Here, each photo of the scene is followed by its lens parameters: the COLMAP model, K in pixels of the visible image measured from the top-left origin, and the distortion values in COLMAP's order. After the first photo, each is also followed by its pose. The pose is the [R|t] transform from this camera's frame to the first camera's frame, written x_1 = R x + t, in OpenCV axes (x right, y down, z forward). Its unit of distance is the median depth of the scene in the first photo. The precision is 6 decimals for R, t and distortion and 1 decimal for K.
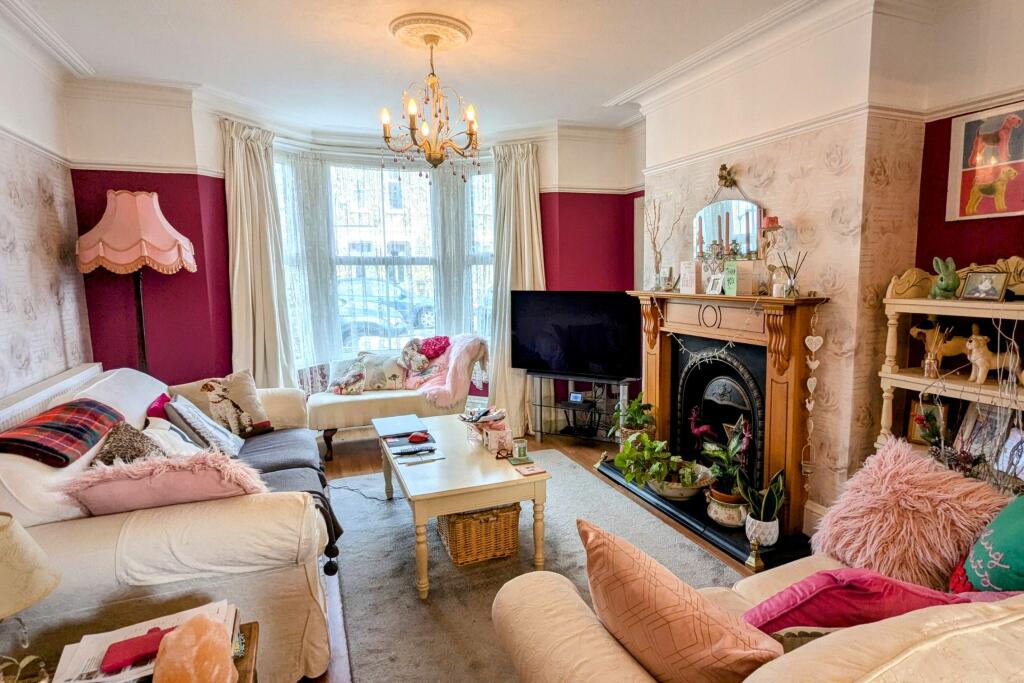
lens RADIAL K [[587.2, 0, 512.0], [0, 587.2, 341.5], [0, 0, 1]] dist [-0.004561, -0.000299]
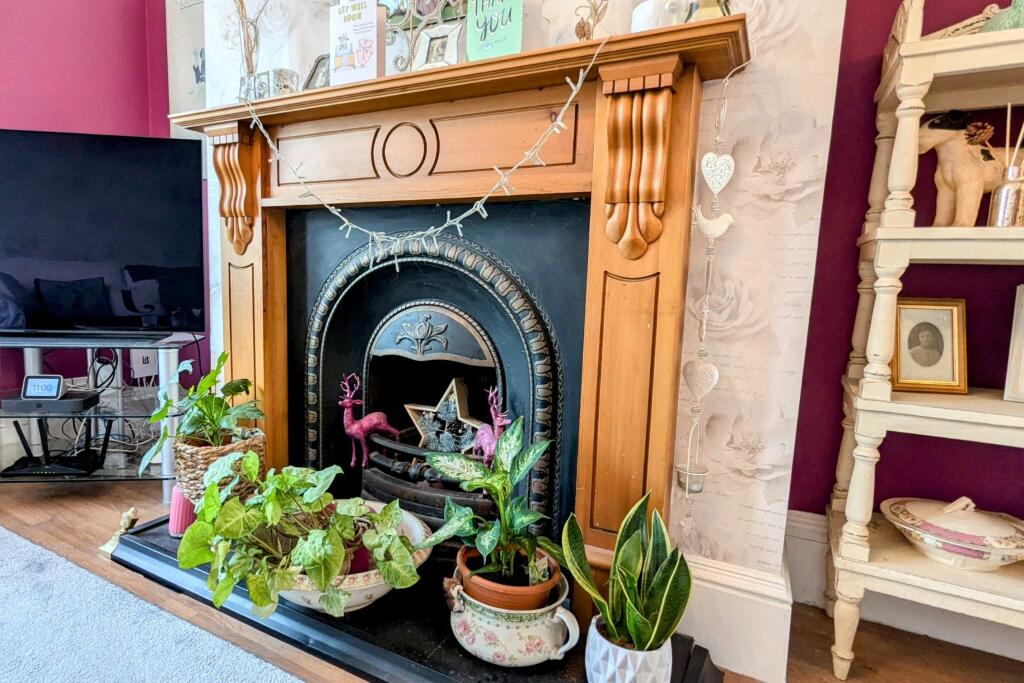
lens RADIAL K [[659.2, 0, 512.0], [0, 659.2, 341.5], [0, 0, 1]] dist [-0.000131, 0.000209]
pose [[0.760299, -0.045469, 0.647980, 0.076245], [0.030703, 0.998948, 0.034072, 0.071203], [-0.648847, -0.006010, 0.760895, 0.530822]]
